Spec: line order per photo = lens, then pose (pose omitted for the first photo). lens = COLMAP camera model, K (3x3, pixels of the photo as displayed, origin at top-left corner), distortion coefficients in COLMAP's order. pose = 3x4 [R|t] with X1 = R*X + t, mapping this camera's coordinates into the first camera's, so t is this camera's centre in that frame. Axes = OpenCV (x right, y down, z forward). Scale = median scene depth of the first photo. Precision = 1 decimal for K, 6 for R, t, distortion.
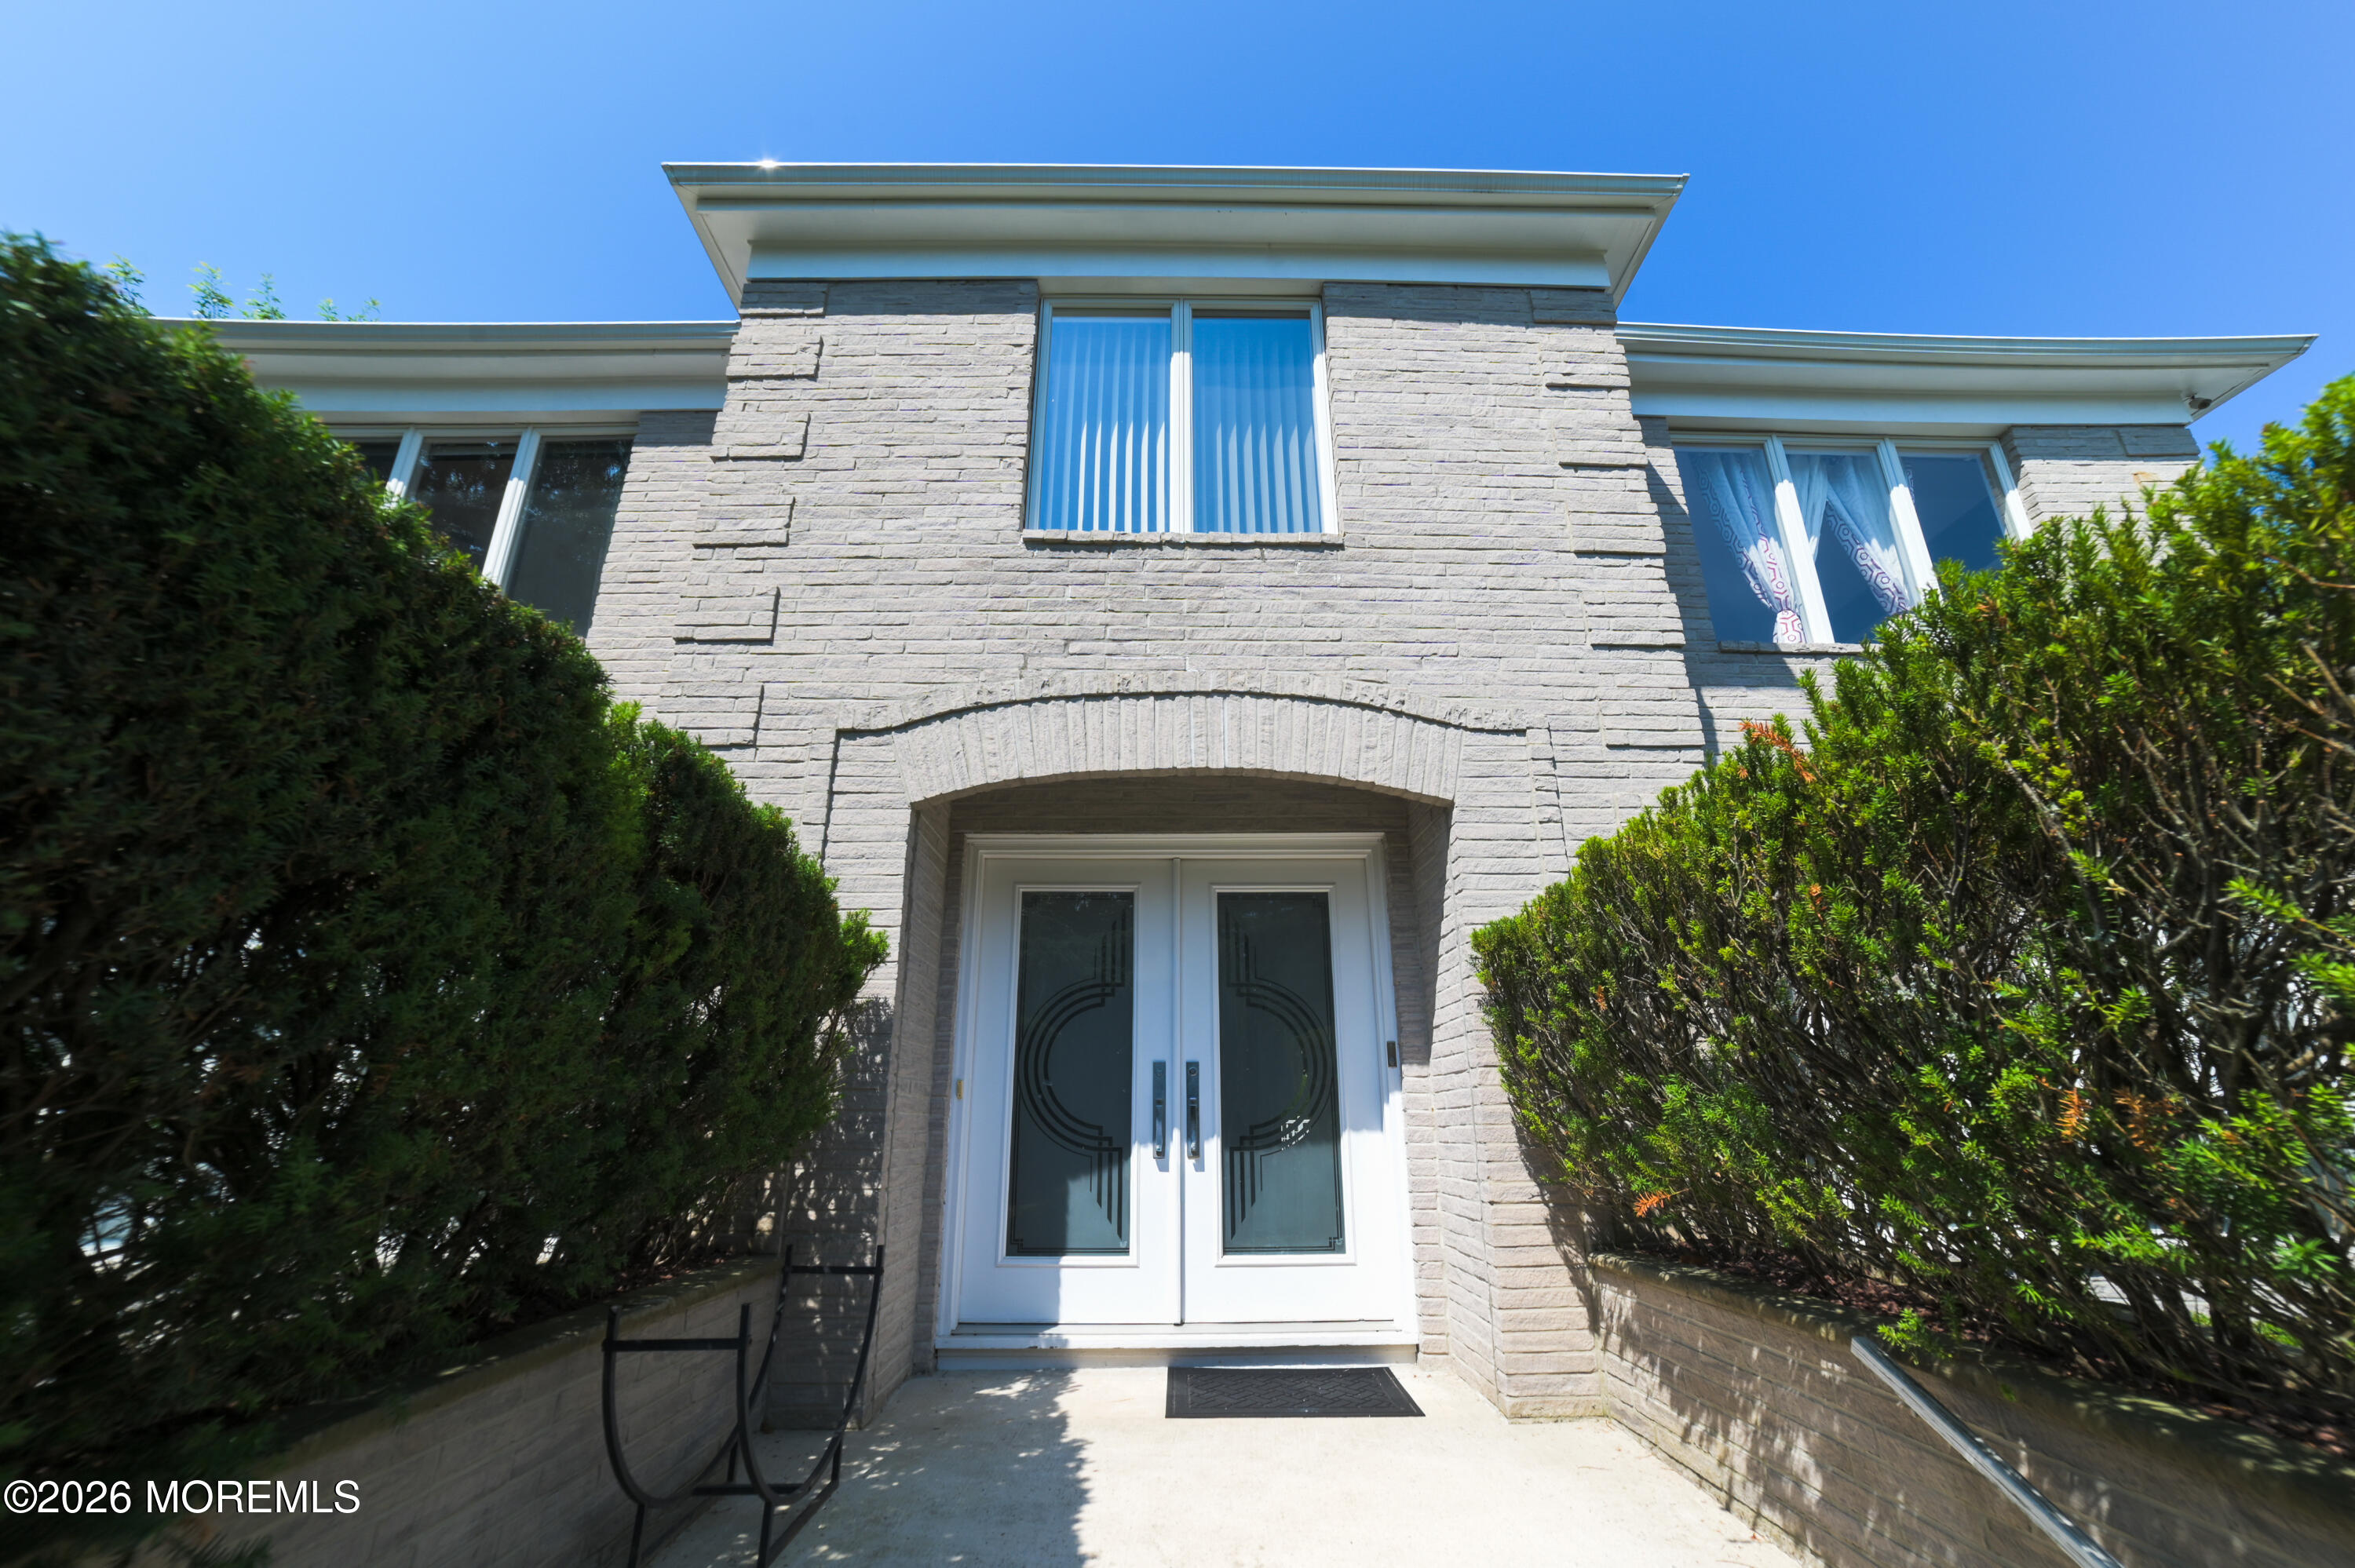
lens RADIAL K [[969.7, 0, 1184.2], [0, 969.7, 770.2], [0, 0, 1]] dist [-0.055029, 0.037196]
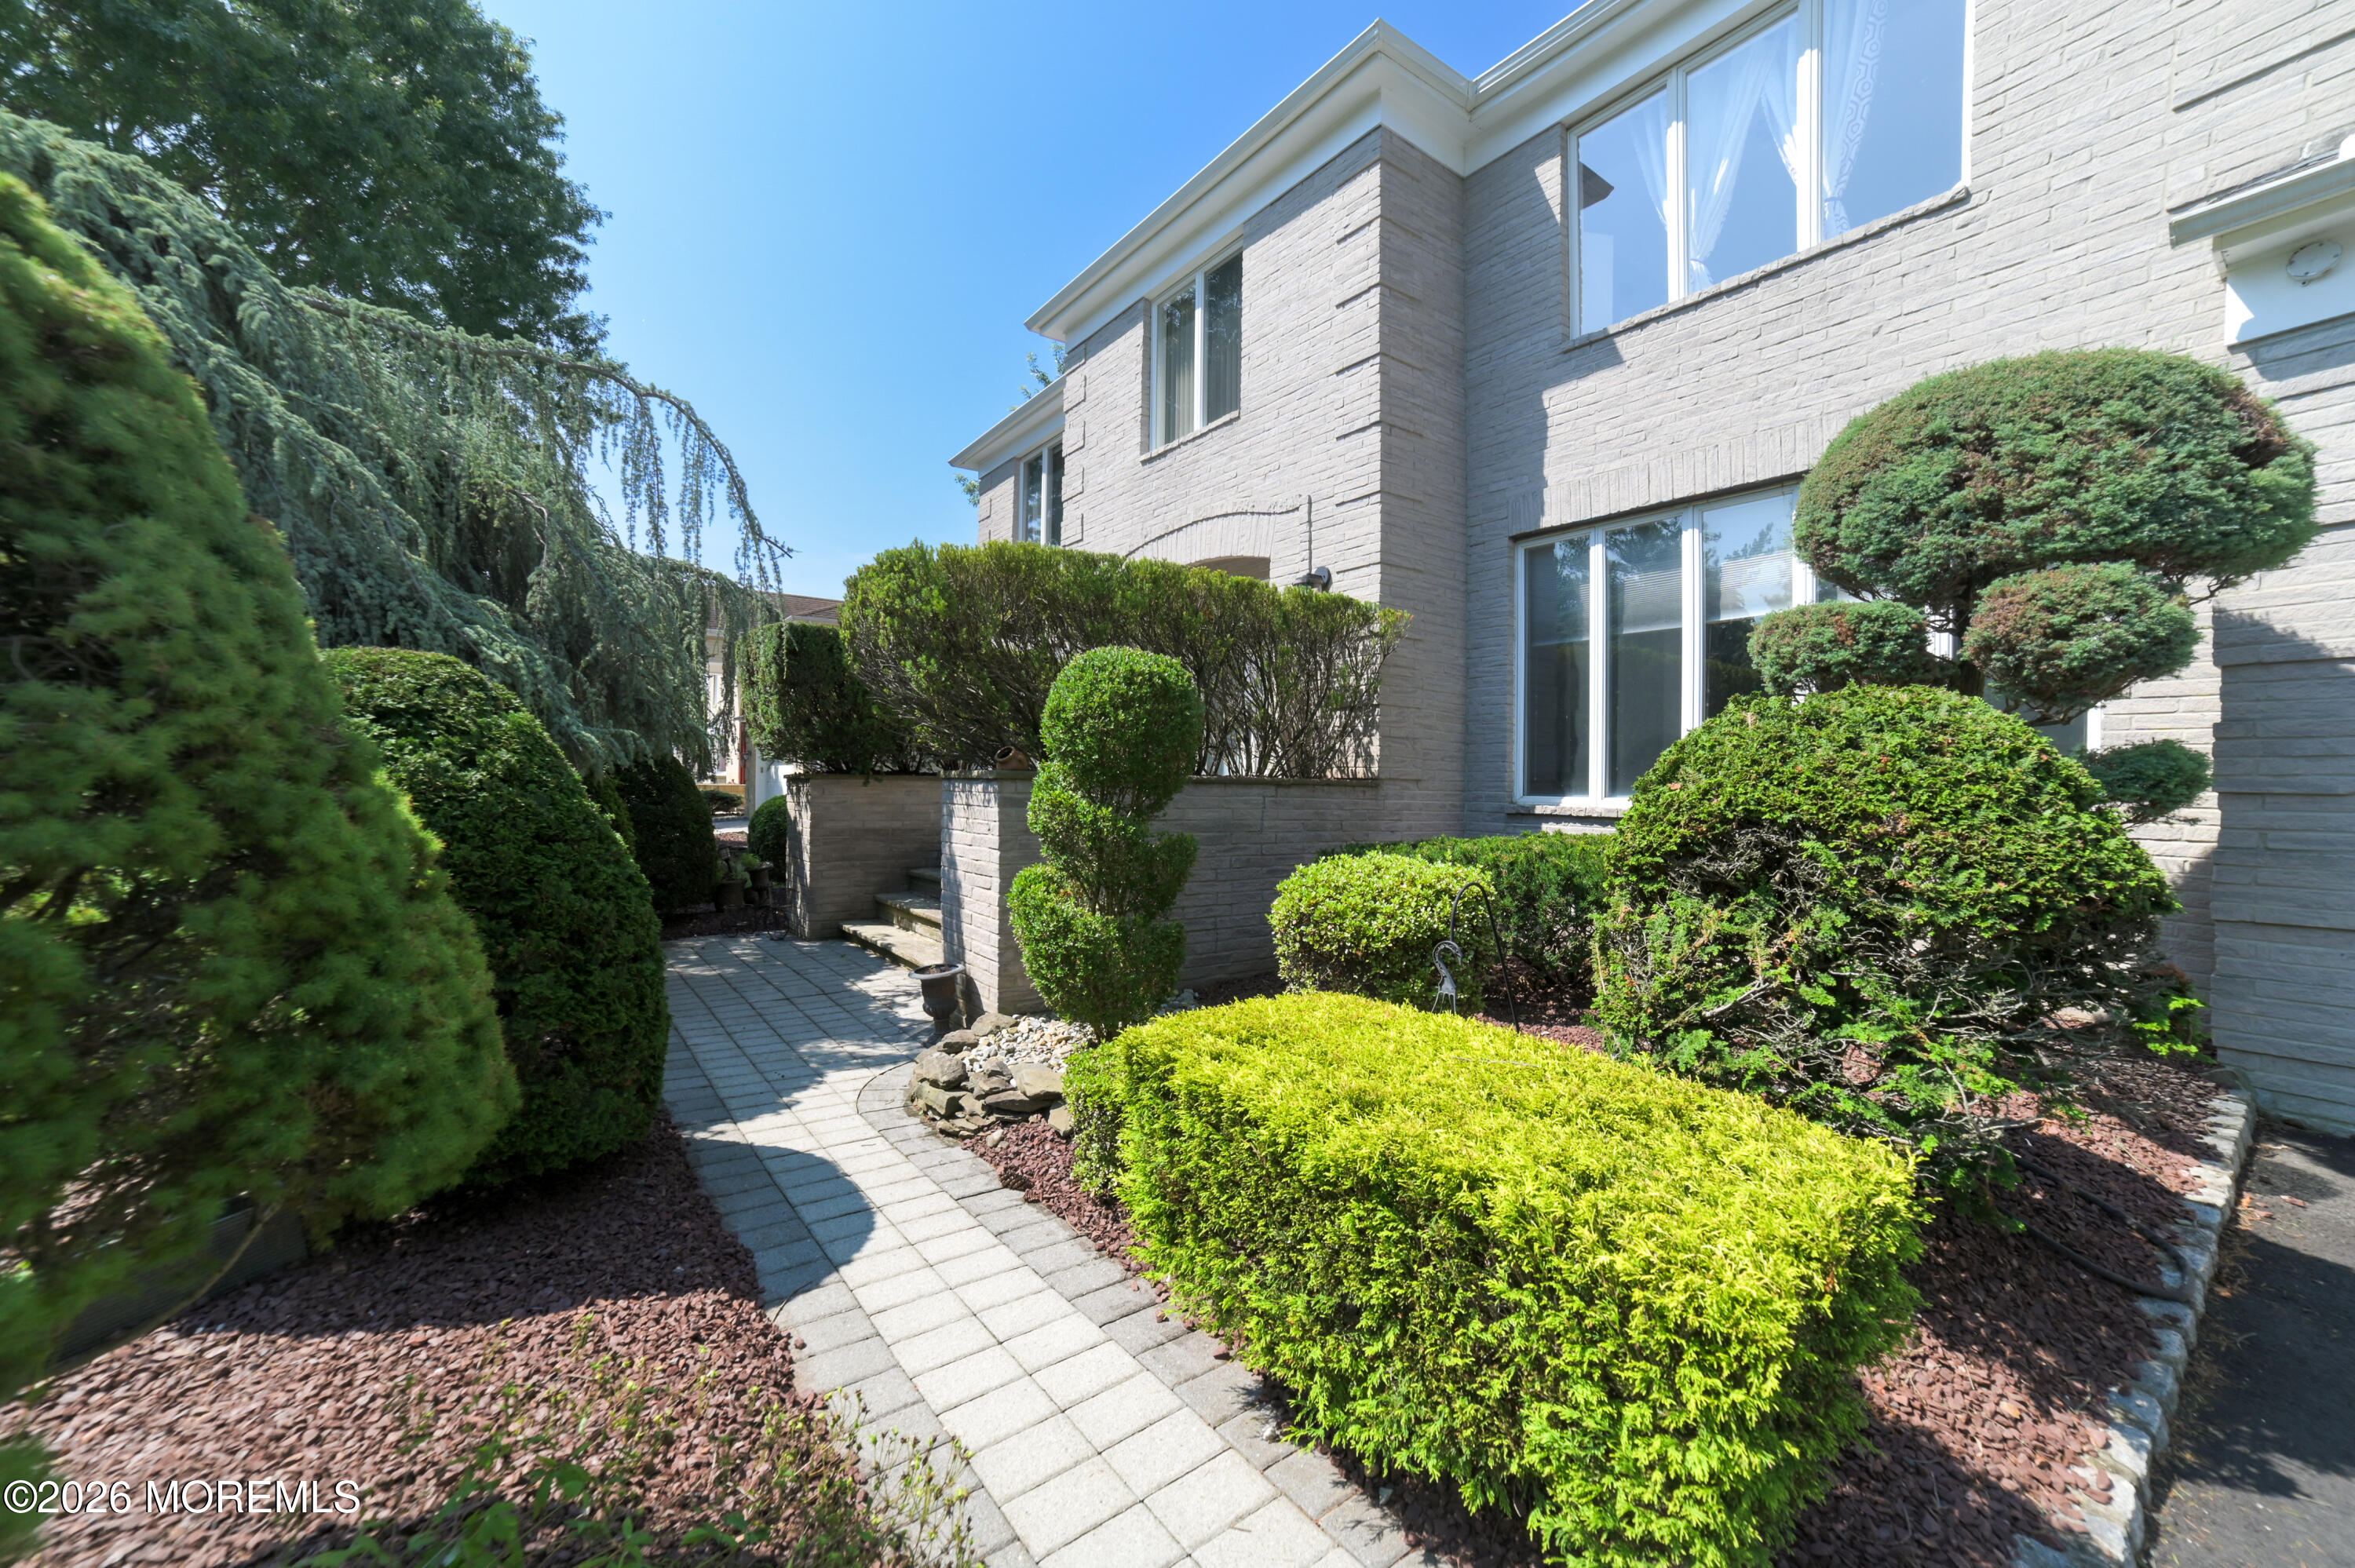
lens RADIAL K [[969.7, 0, 1184.2], [0, 969.7, 770.2], [0, 0, 1]] dist [-0.055029, 0.037196]
pose [[0.565057, -0.001713, -0.825050, 1.441041], [0.260588, 0.949180, 0.176500, 0.041076], [0.782819, -0.314730, 0.536787, -0.210512]]
